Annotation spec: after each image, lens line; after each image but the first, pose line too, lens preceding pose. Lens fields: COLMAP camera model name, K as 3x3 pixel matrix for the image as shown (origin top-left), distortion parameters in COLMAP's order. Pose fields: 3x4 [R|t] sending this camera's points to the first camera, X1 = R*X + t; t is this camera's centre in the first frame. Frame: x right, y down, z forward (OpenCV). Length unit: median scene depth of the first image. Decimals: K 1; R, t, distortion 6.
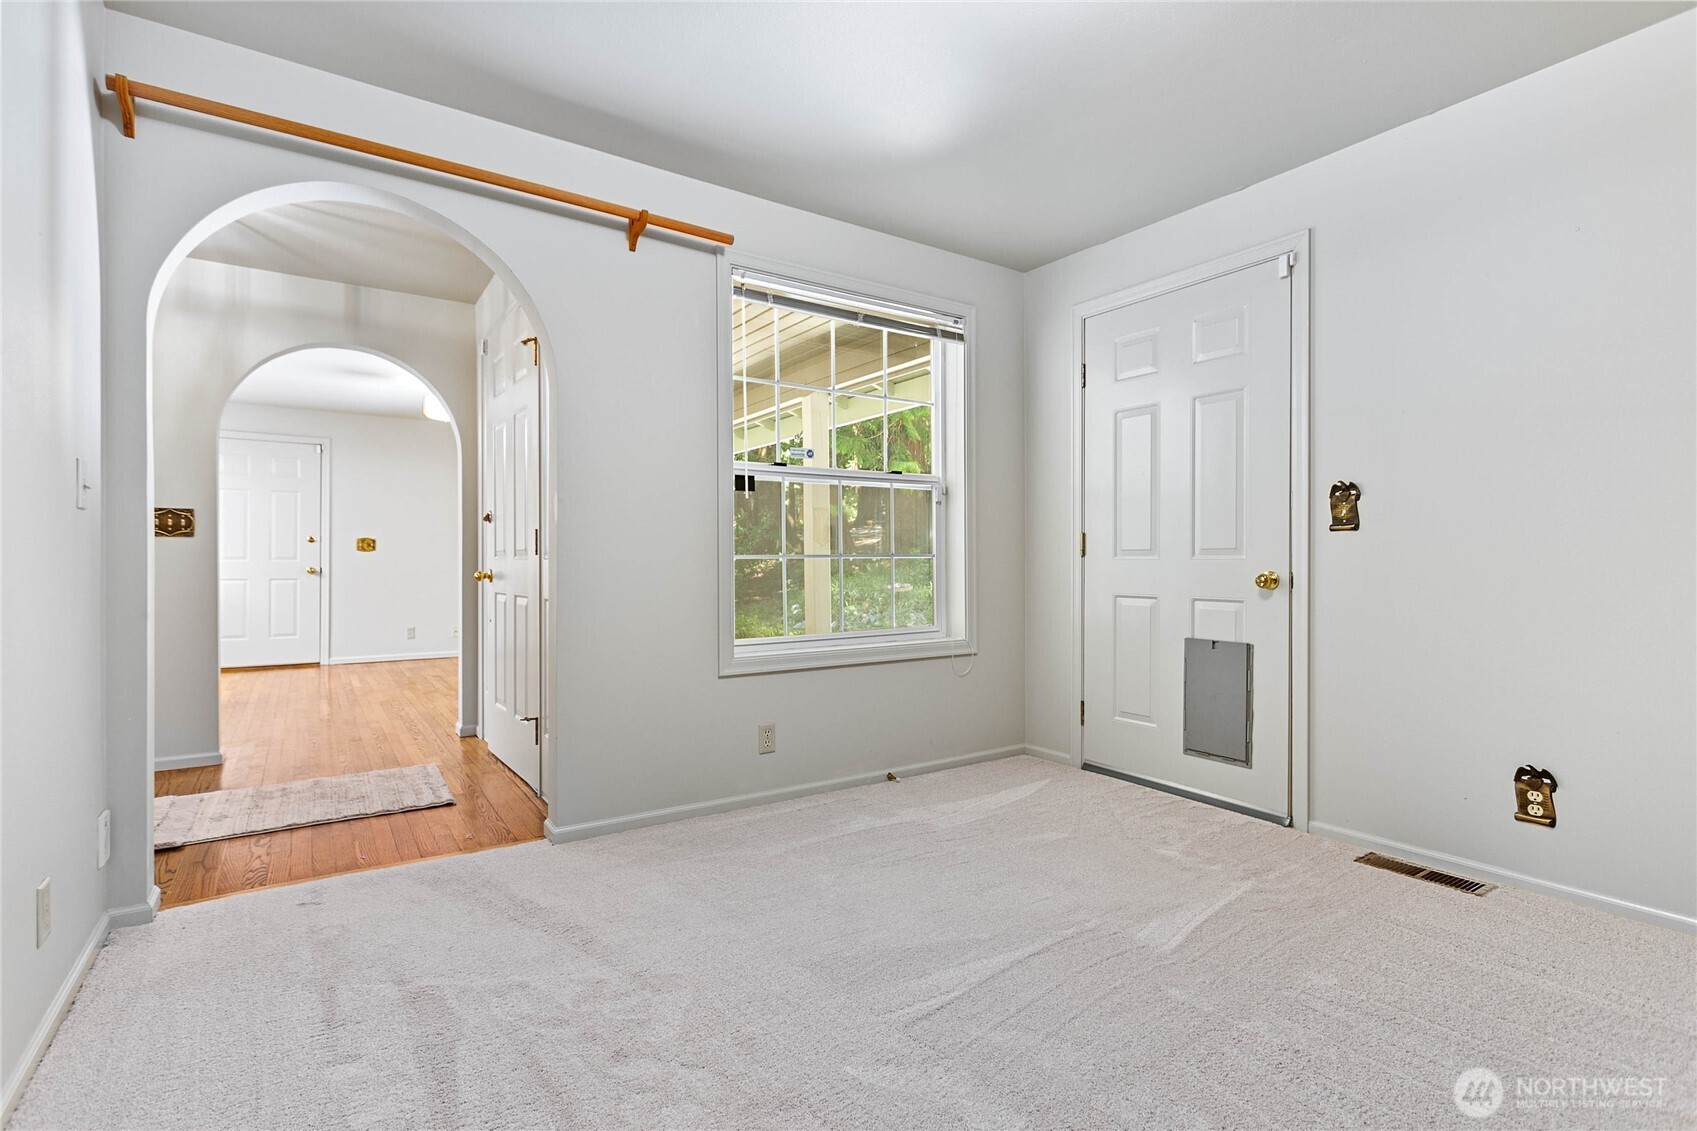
lens RADIAL K [[809.4, 0, 848.5], [0, 809.4, 565.5], [0, 0, 1]] dist [-0.004108, 0.001109]
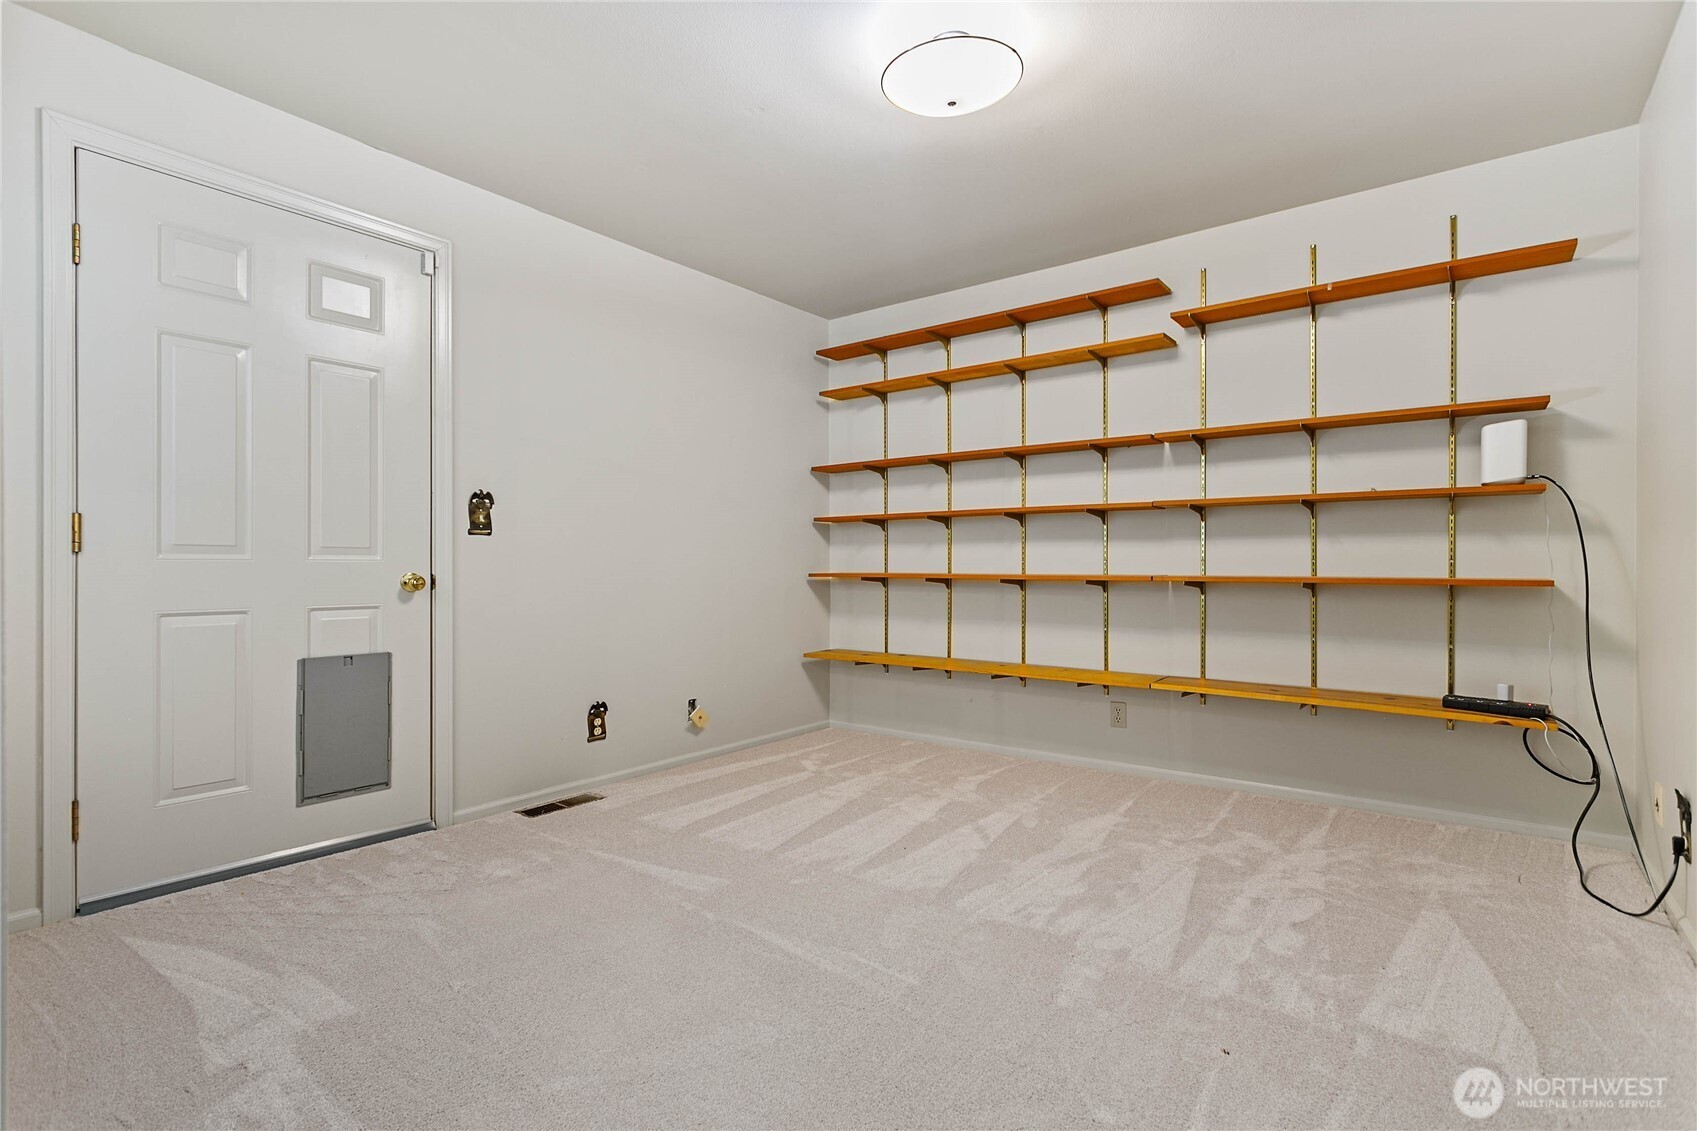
lens RADIAL K [[809.4, 0, 848.5], [0, 809.4, 565.5], [0, 0, 1]] dist [-0.004108, 0.001109]
pose [[-0.331785, 0.000382, 0.943355, -0.558165], [0.004060, 0.999991, 0.001023, -0.000550], [-0.943346, 0.004169, -0.331784, 0.838074]]
